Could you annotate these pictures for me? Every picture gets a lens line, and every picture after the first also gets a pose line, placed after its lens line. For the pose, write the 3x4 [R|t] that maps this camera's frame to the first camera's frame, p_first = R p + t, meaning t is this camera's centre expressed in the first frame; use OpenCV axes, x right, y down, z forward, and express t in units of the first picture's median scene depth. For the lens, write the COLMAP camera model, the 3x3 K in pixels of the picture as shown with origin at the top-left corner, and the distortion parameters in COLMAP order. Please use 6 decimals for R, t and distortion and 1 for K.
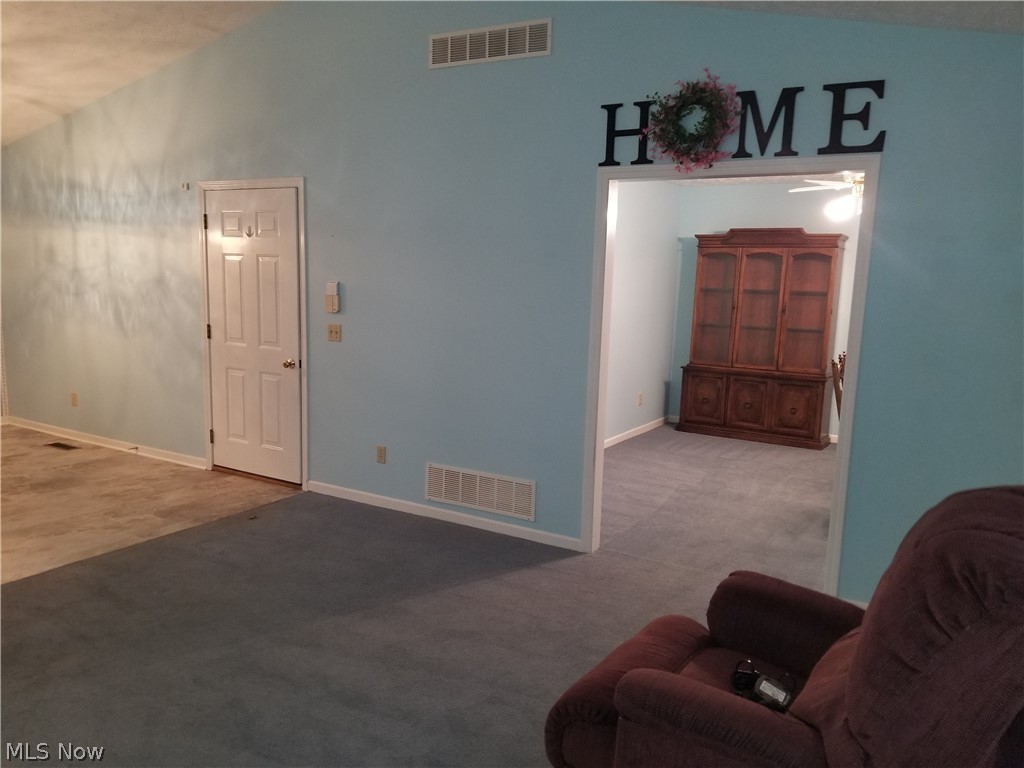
lens RADIAL K [[797.7, 0, 510.1], [0, 797.7, 393.9], [0, 0, 1]] dist [0.101474, -0.172324]
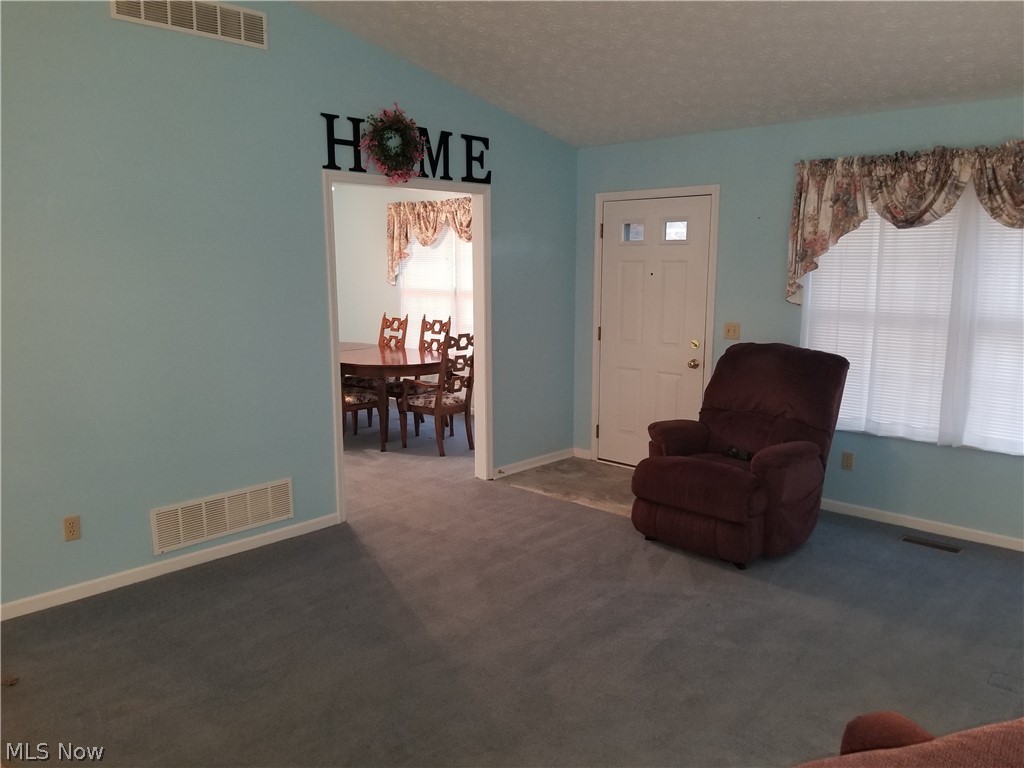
lens RADIAL K [[797.7, 0, 510.1], [0, 797.7, 393.9], [0, 0, 1]] dist [0.101474, -0.172324]
pose [[0.209374, -0.189942, 0.959210, -0.781166], [0.163158, 0.973987, 0.157255, -0.096166], [-0.964128, 0.123578, 0.234918, 0.445079]]
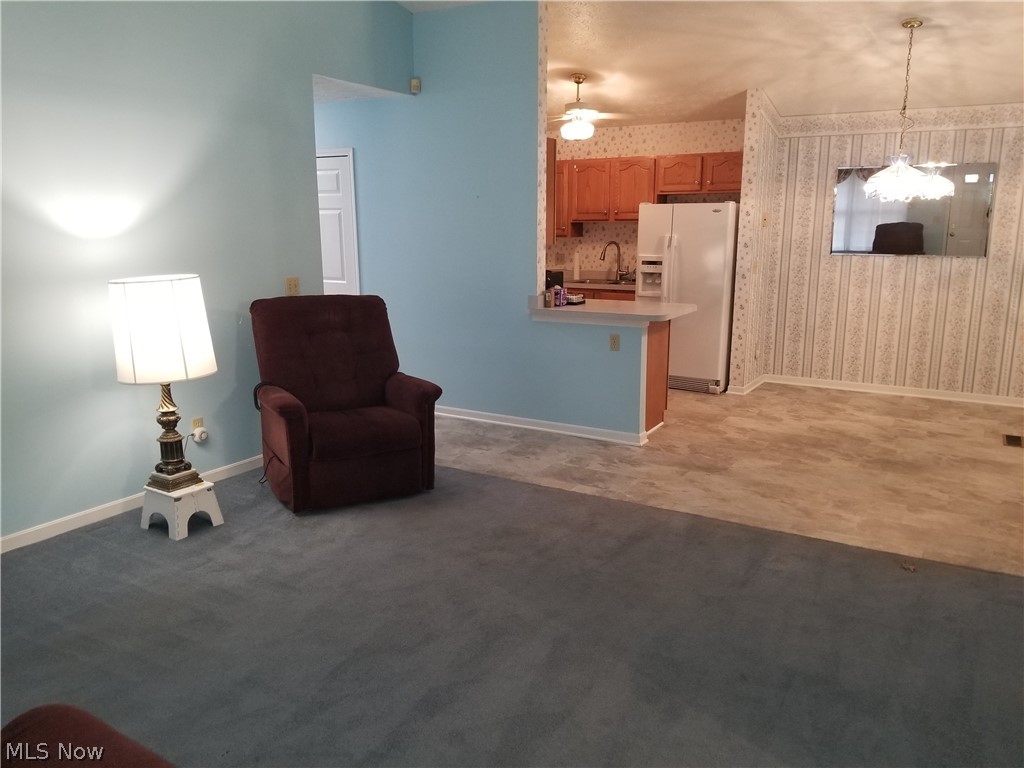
lens RADIAL K [[796.1, 0, 512.0], [0, 796.1, 384.0], [0, 0, 1]] dist [0.092638, -0.128902]
pose [[0.012860, 0.175257, -0.984439, 0.364739], [-0.154418, 0.973057, 0.171214, -0.078084], [0.987922, 0.149813, 0.039576, 0.578652]]
